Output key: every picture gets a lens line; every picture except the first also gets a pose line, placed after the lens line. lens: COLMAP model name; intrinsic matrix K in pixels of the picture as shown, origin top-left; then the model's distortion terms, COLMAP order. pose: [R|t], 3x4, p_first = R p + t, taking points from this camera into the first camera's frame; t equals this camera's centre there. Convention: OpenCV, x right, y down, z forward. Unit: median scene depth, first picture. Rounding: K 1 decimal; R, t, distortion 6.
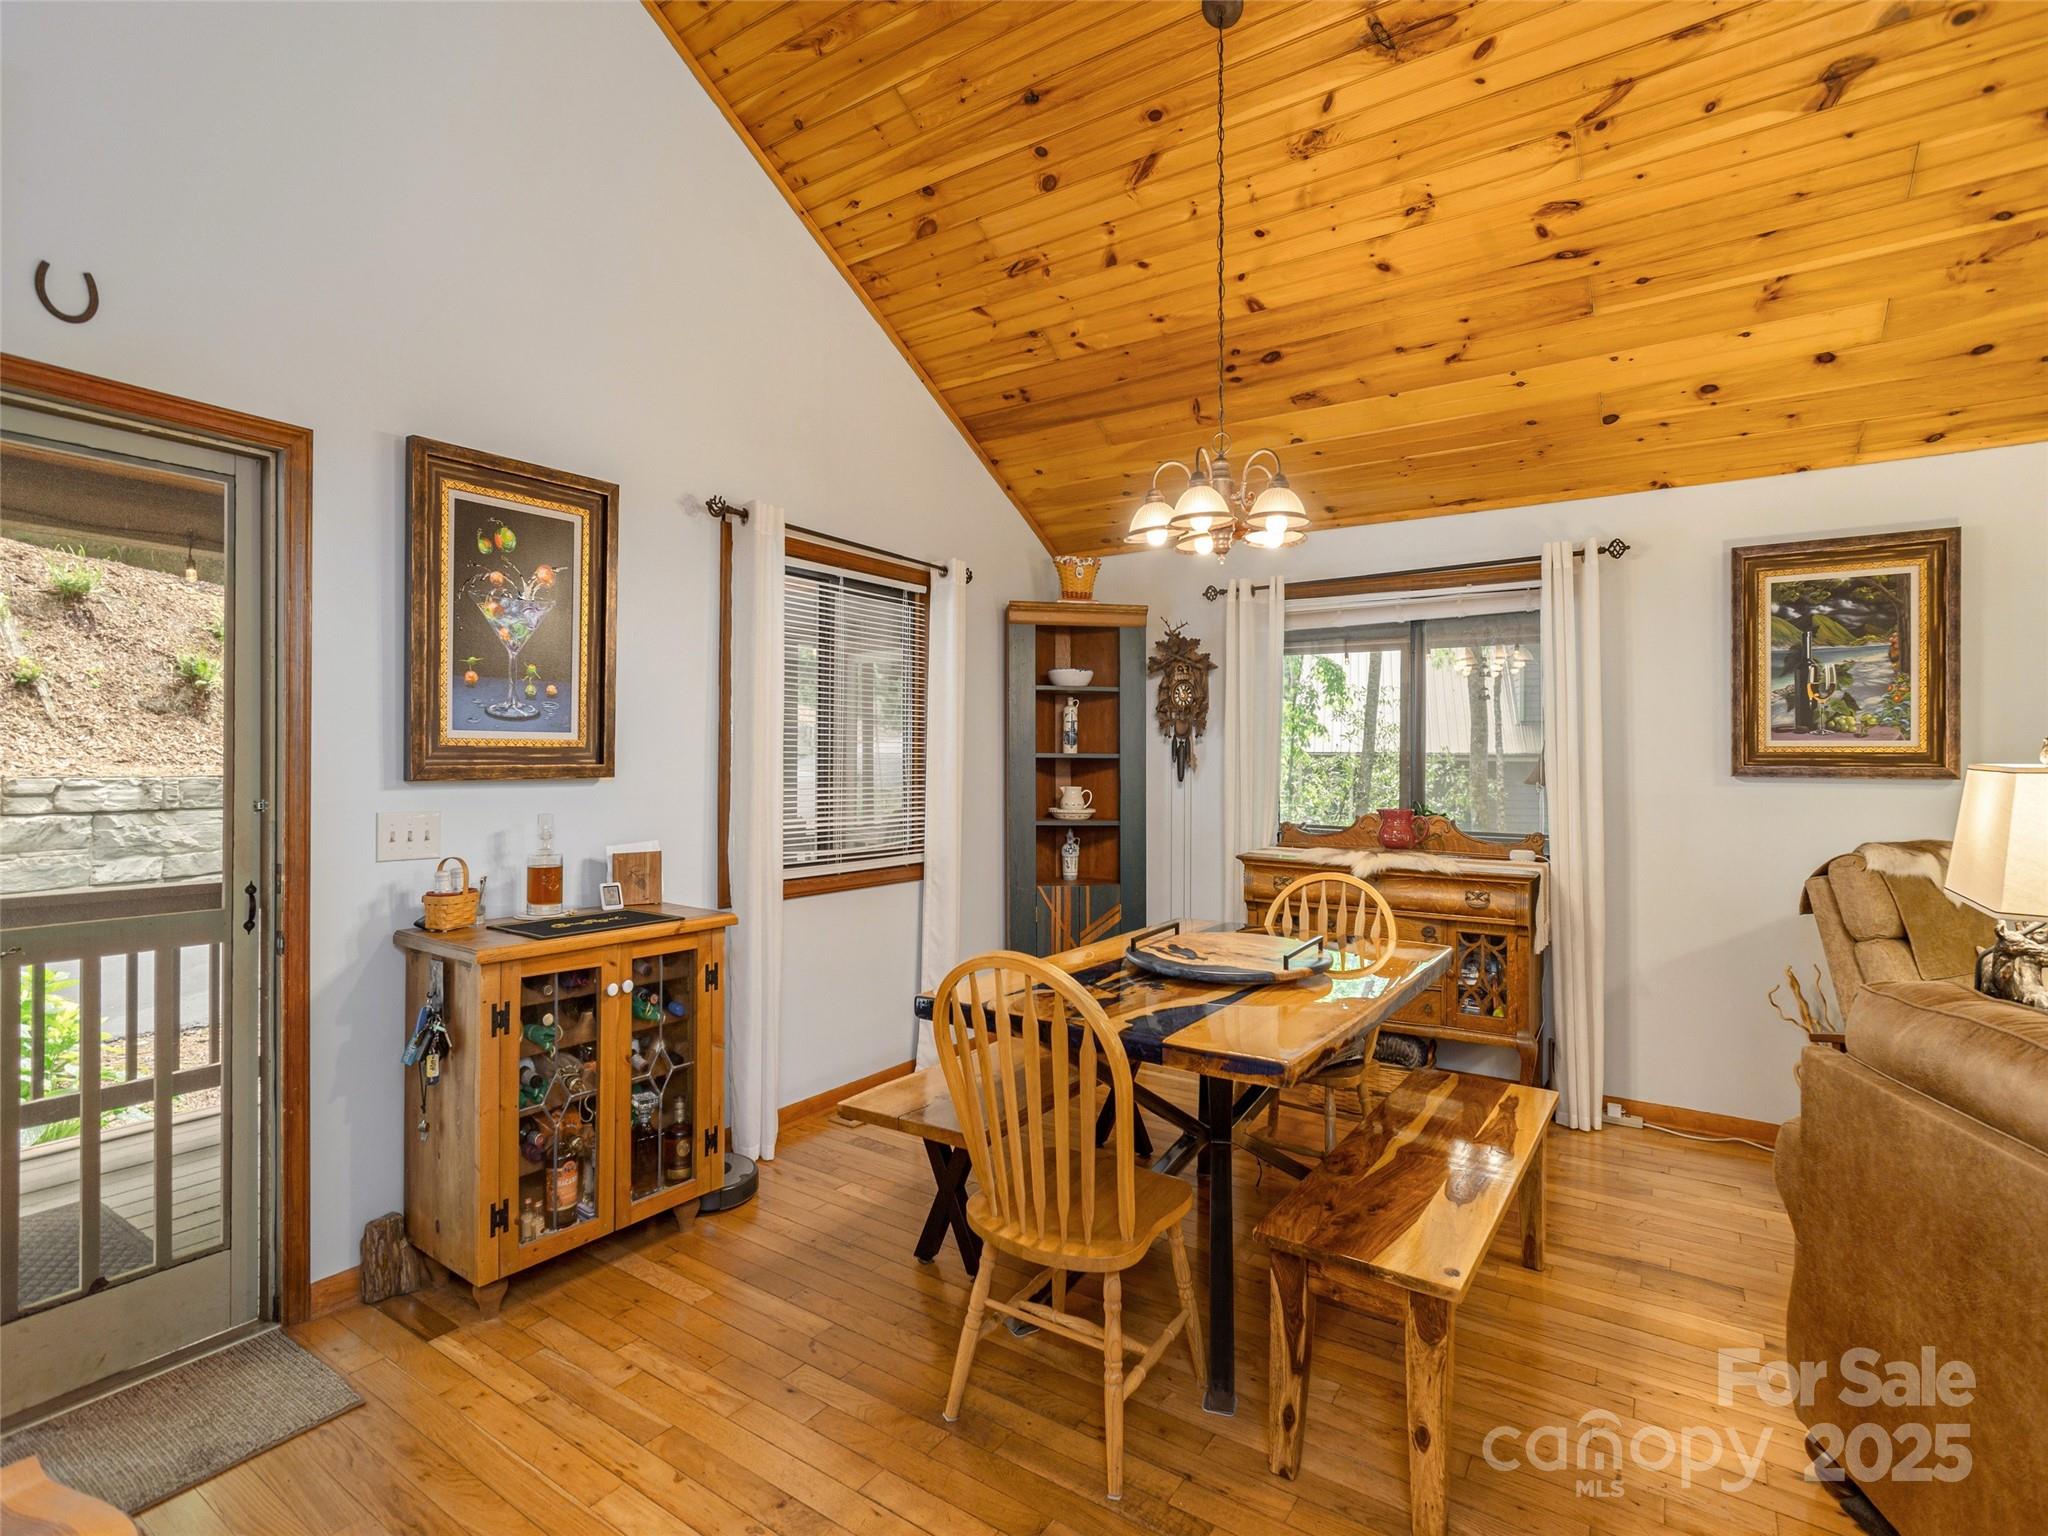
lens RADIAL K [[981.2, 0, 1080.8], [0, 981.2, 765.2], [0, 0, 1]] dist [-0.025269, 0.018287]
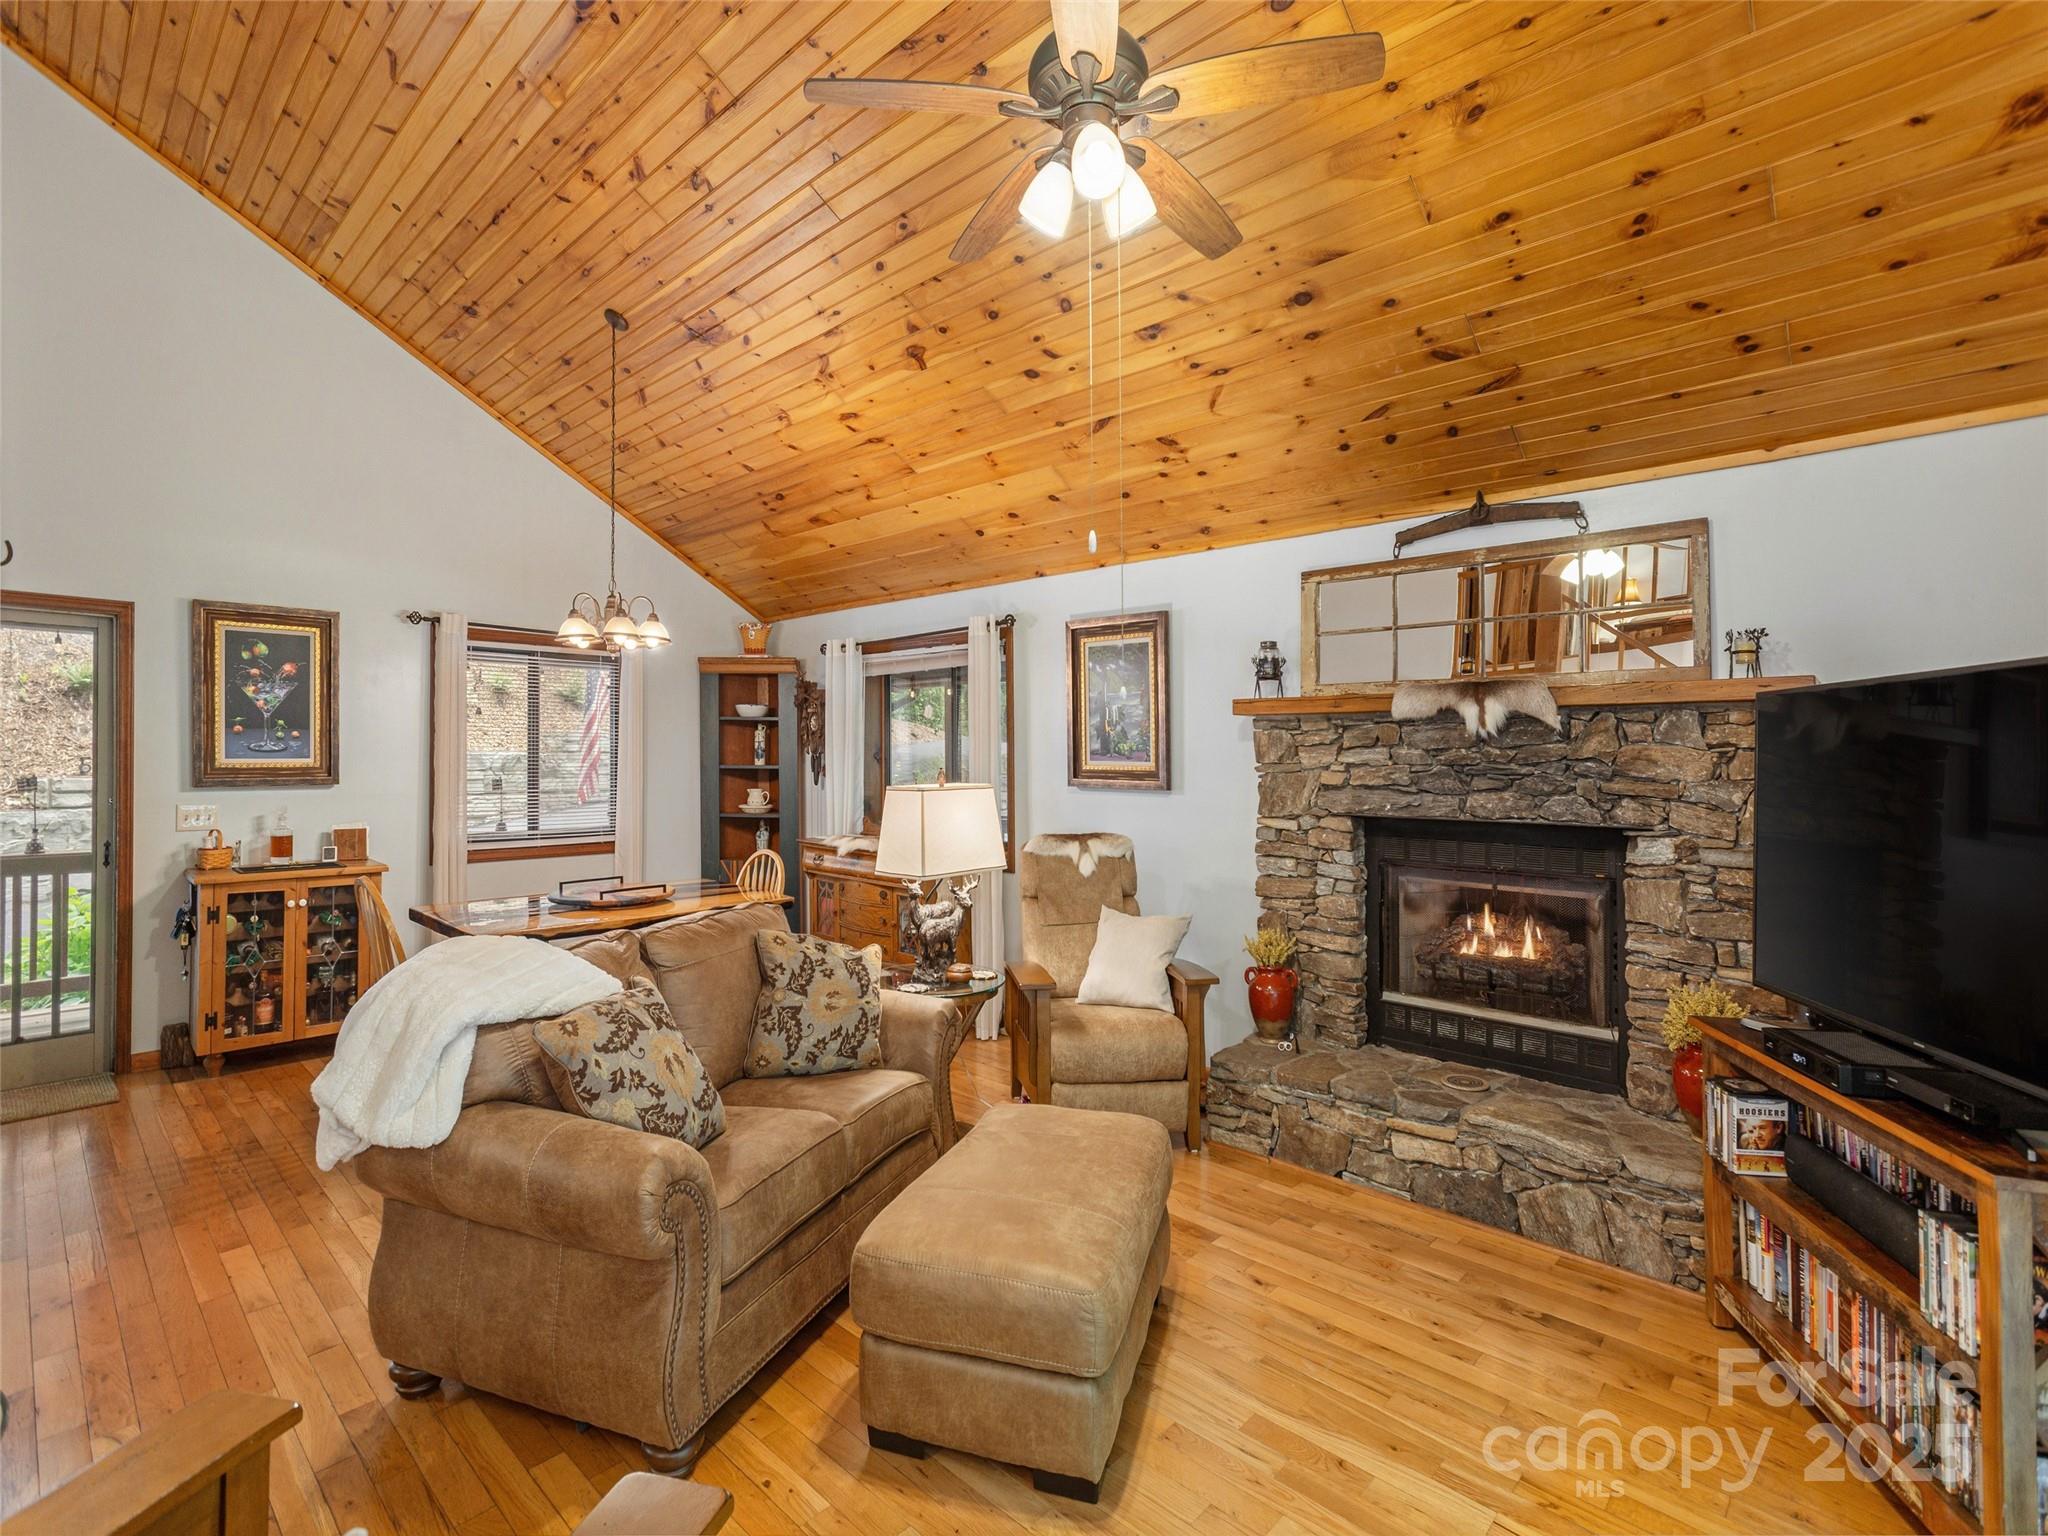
lens RADIAL K [[953.6, 0, 1028.0], [0, 953.6, 759.9], [0, 0, 1]] dist [-0.027107, 0.023236]
pose [[0.983956, 0.000309, -0.178410, 1.050255], [-0.000672, 0.999998, -0.001976, -0.029485], [0.178409, 0.002065, 0.983954, -0.424781]]
